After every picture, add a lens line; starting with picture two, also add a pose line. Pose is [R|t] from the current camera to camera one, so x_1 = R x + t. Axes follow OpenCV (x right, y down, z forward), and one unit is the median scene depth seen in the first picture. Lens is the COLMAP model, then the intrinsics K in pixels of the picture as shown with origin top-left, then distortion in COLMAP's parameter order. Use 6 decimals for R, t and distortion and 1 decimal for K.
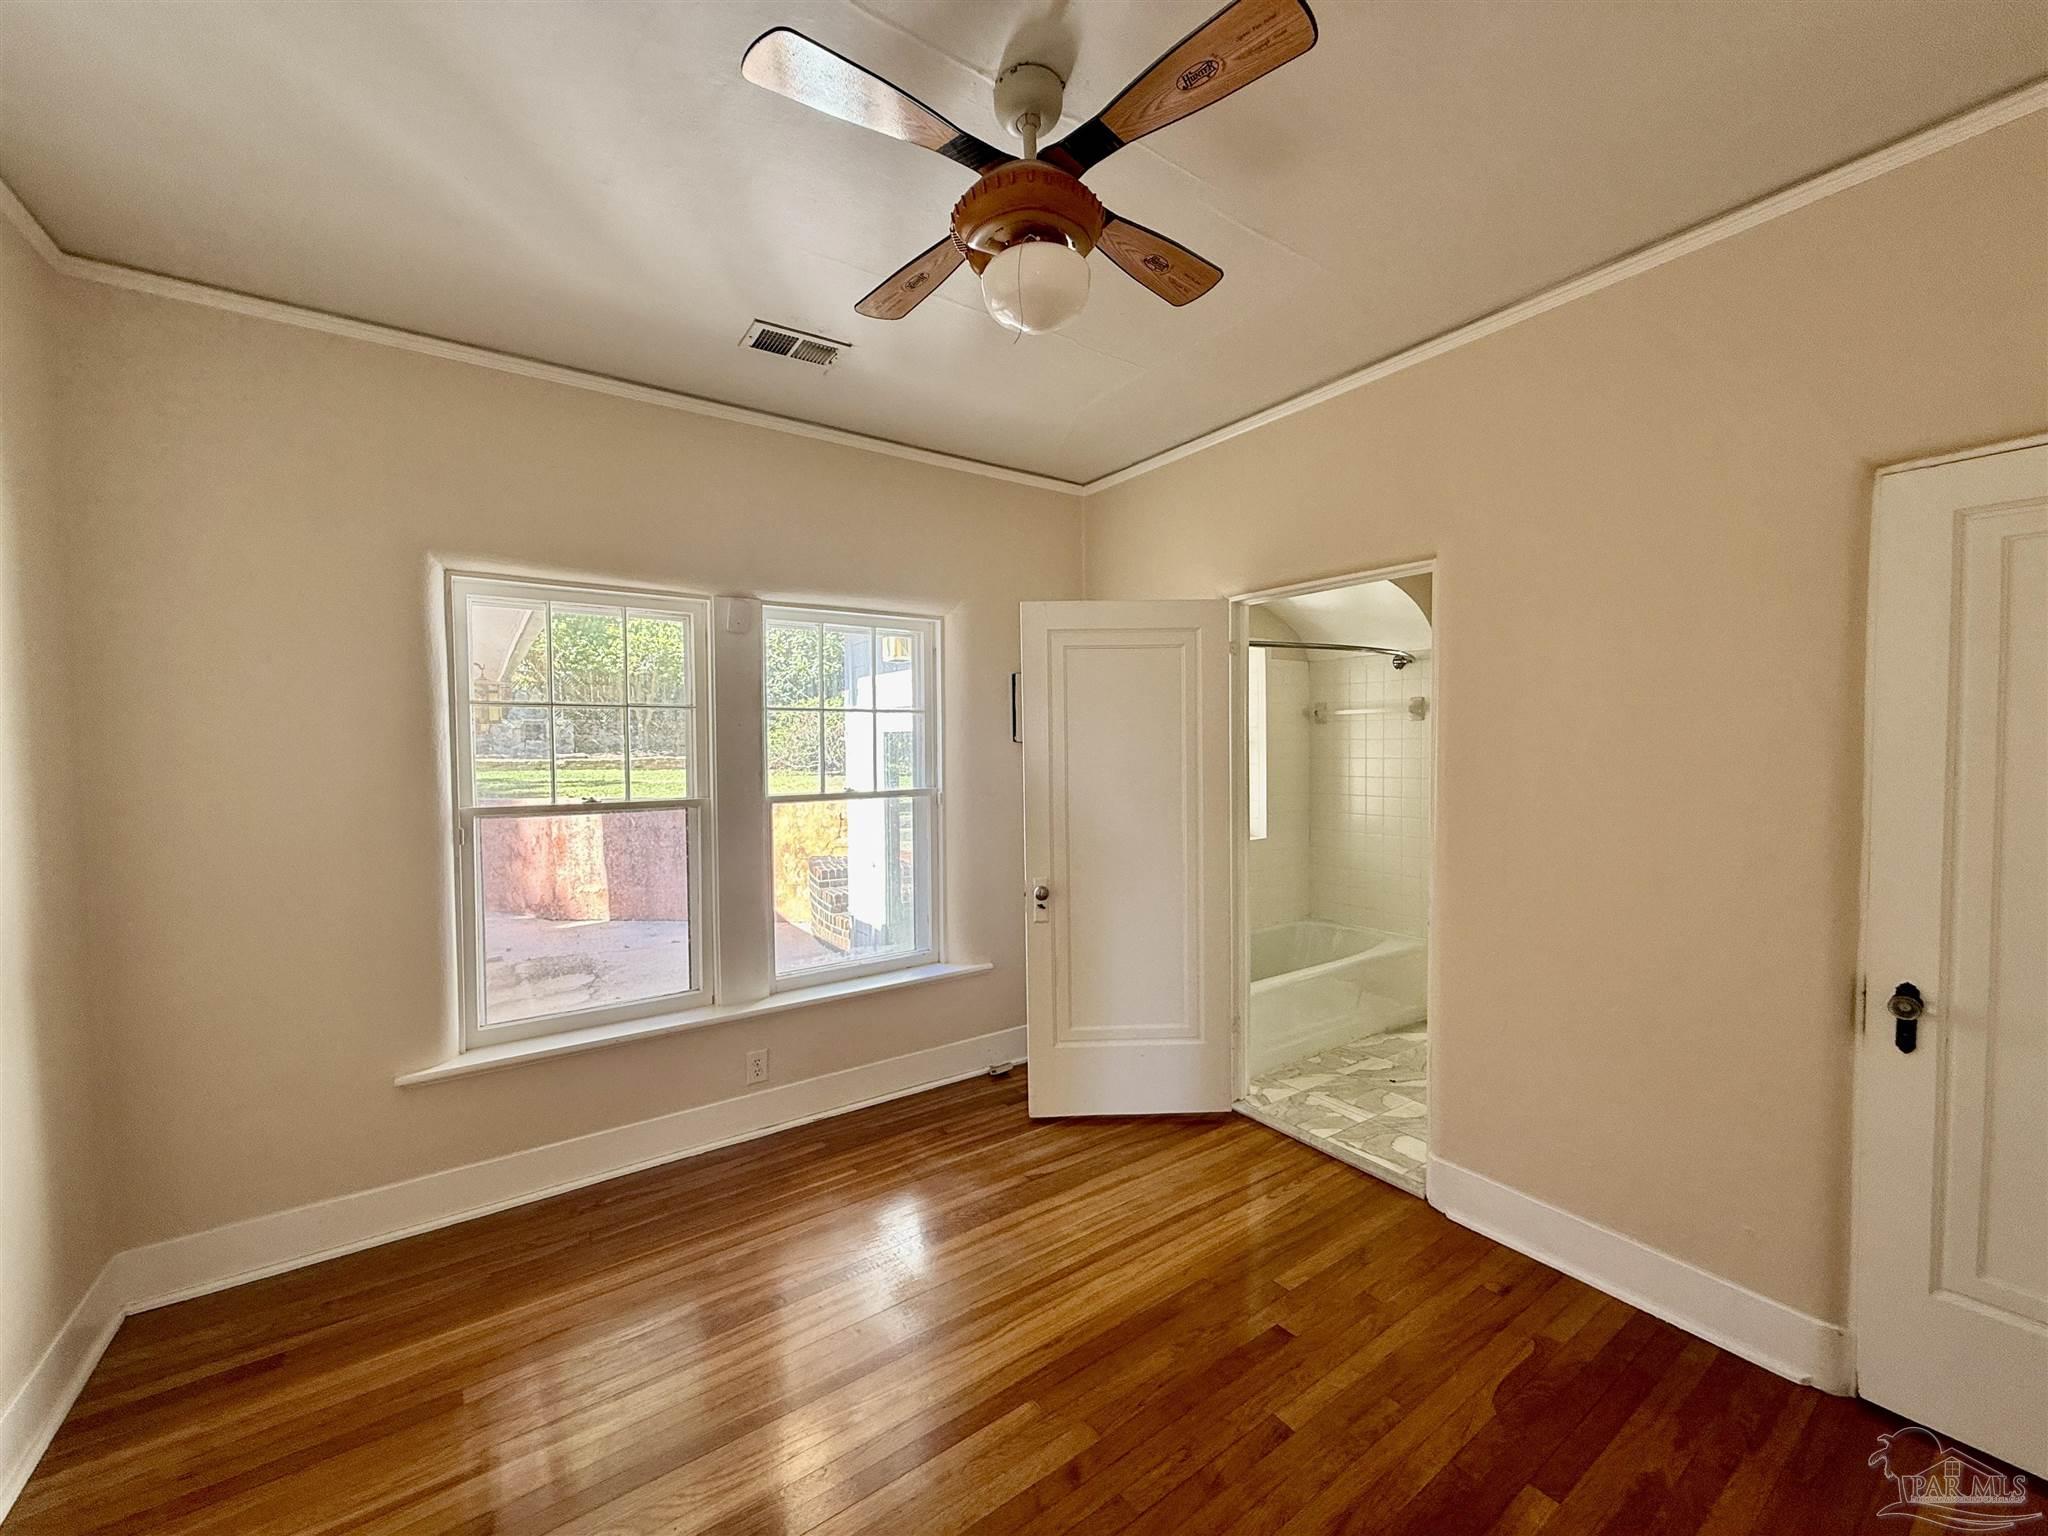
lens RADIAL K [[818.9, 0, 1071.0], [0, 818.9, 765.7], [0, 0, 1]] dist [-0.000582, 0.000267]
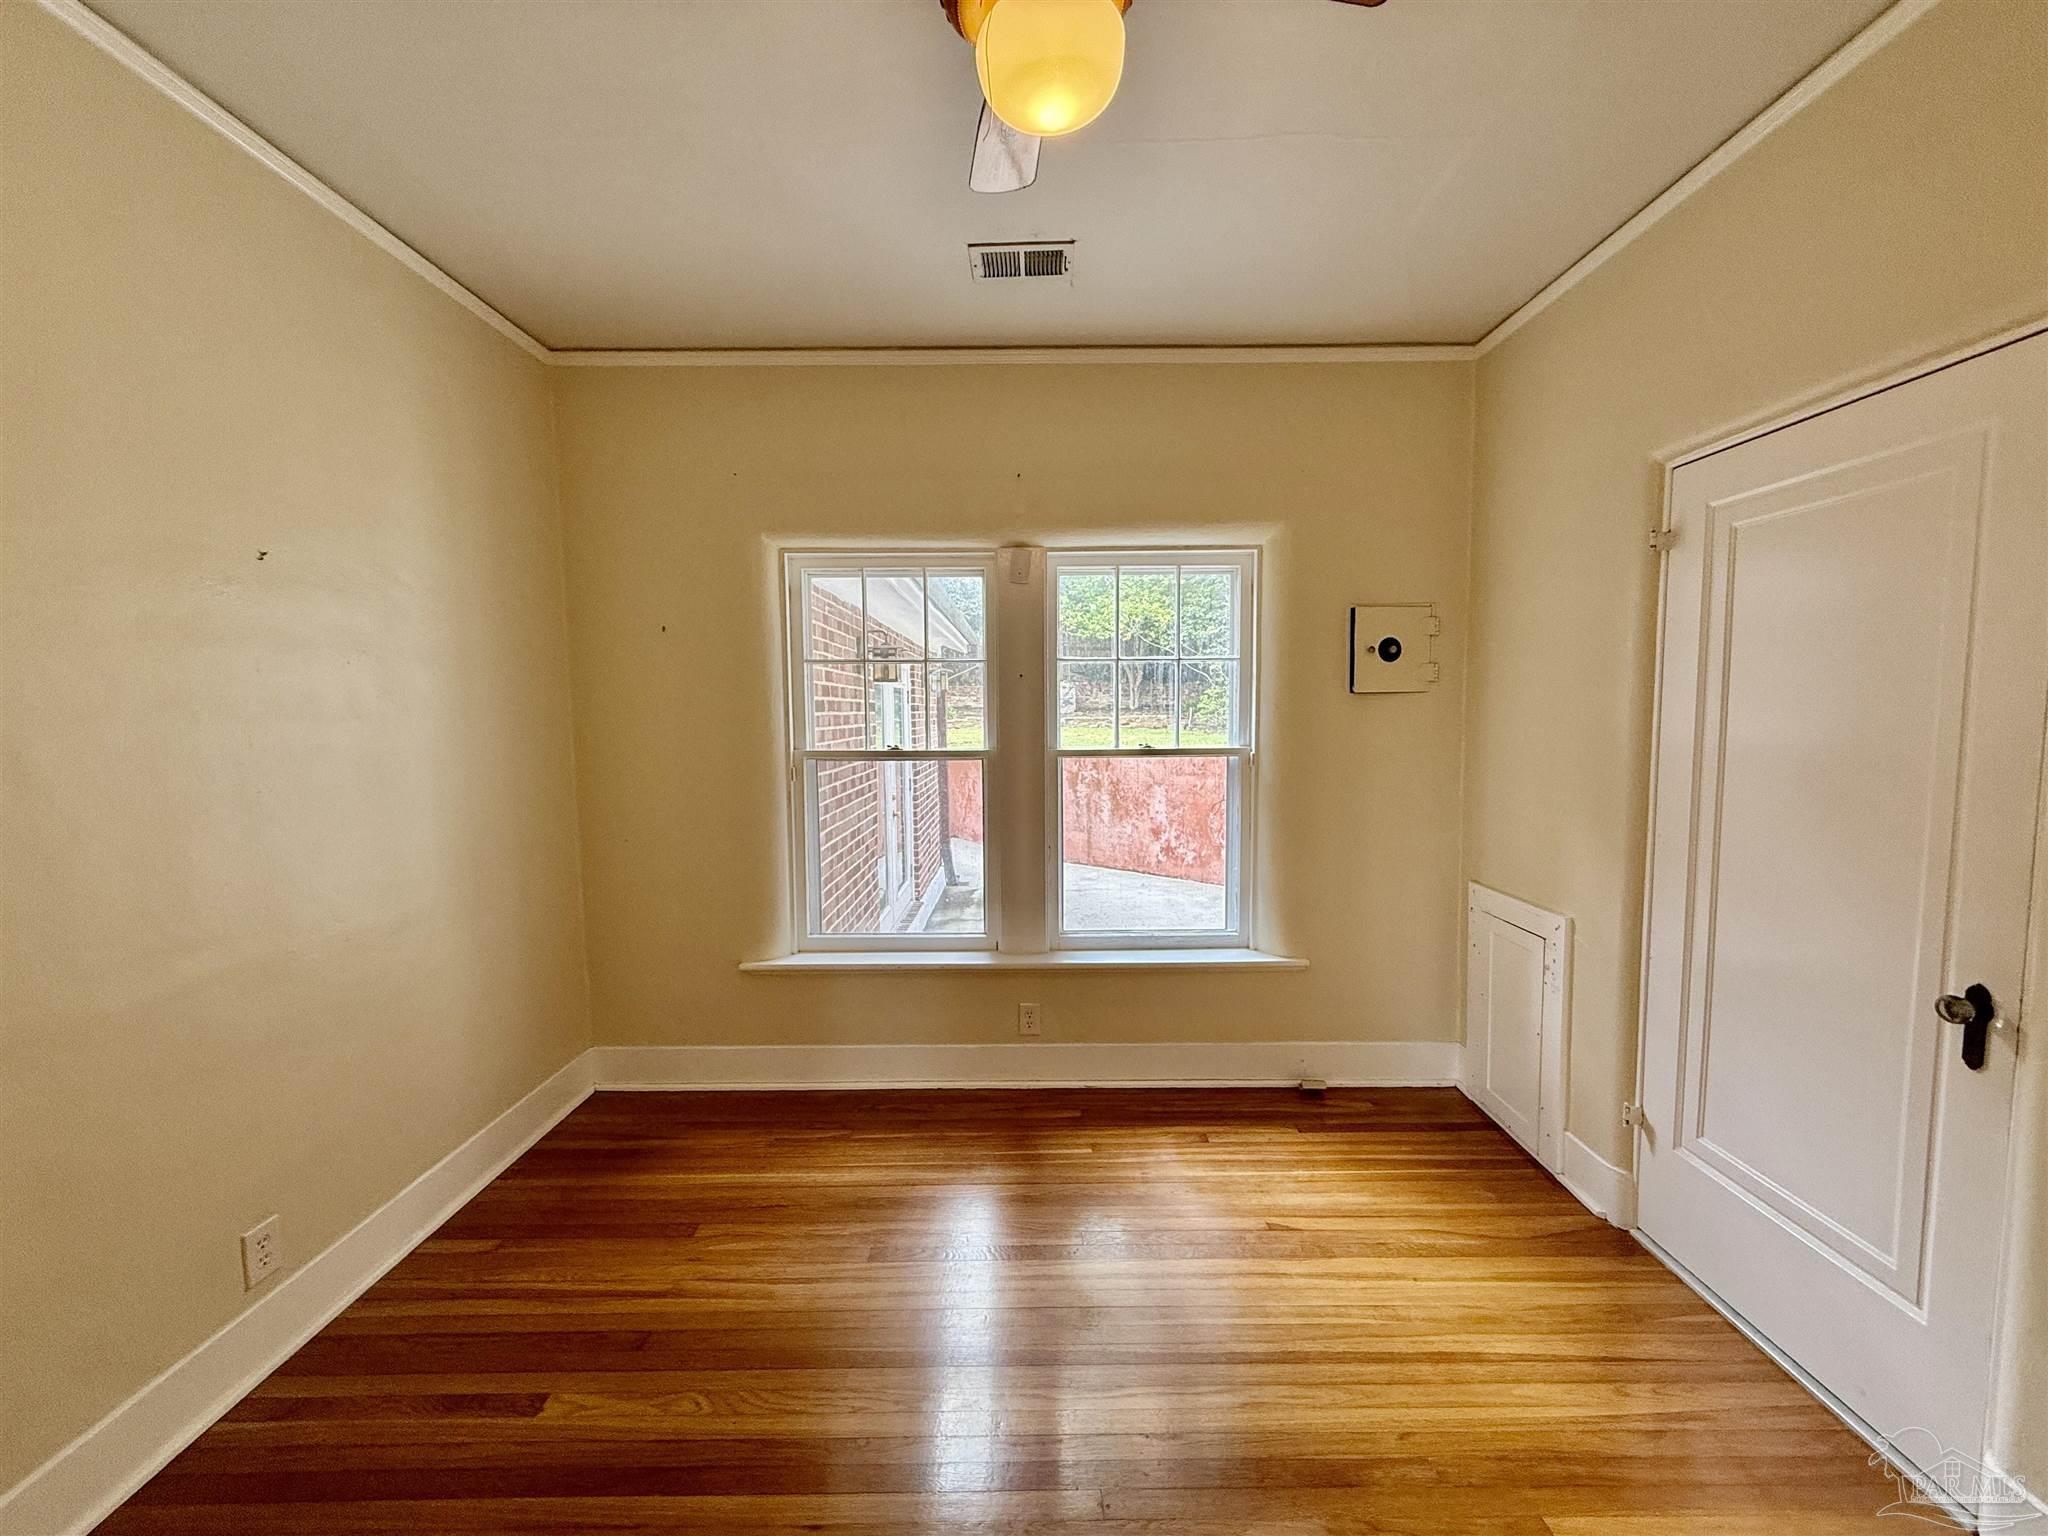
lens RADIAL K [[843.8, 0, 1024.0], [0, 843.8, 768.0], [0, 0, 1]] dist [0.000433, -0.000088]
pose [[0.802525, 0.042379, -0.595112, 0.228382], [-0.014182, 0.998547, 0.051983, 0.008325], [0.596450, -0.033278, 0.801960, 0.192500]]
